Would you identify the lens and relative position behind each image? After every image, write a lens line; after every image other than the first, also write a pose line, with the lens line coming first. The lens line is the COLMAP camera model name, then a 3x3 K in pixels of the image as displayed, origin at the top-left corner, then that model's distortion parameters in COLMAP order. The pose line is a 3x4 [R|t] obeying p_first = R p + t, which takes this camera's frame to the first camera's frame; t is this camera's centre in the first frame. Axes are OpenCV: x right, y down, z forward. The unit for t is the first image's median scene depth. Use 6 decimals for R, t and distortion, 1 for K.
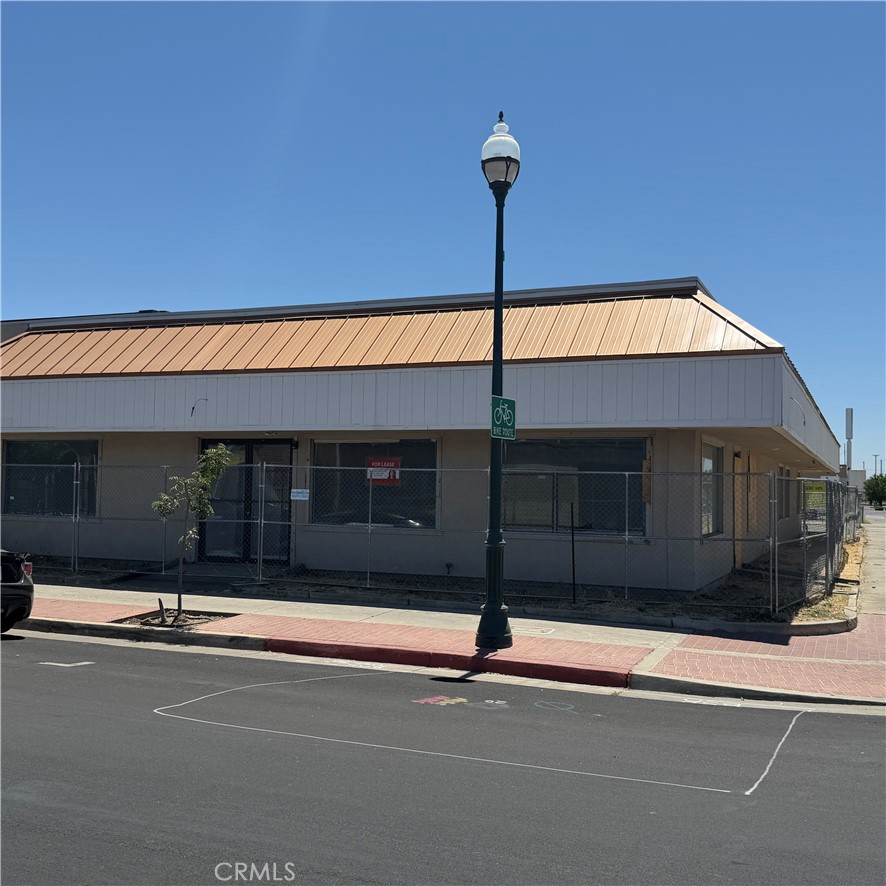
lens RADIAL K [[972.7, 0, 444.6], [0, 972.7, 446.2], [0, 0, 1]] dist [0.103342, 0.000000]
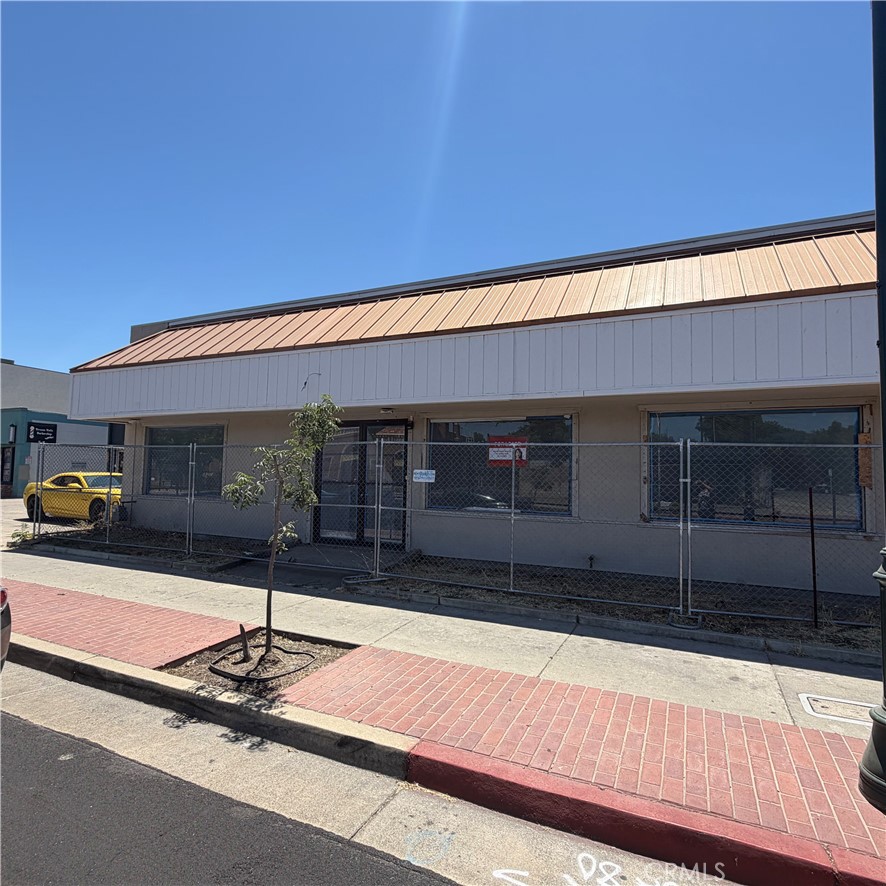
lens RADIAL K [[527.1, 0, 441.9], [0, 527.1, 443.3], [0, 0, 1]] dist [-0.000274, 0.000027]
pose [[0.999301, -0.000007, -0.037376, -0.109209], [-0.000665, 0.999839, -0.017954, 0.027657], [0.037370, 0.017967, 0.999140, 0.511788]]
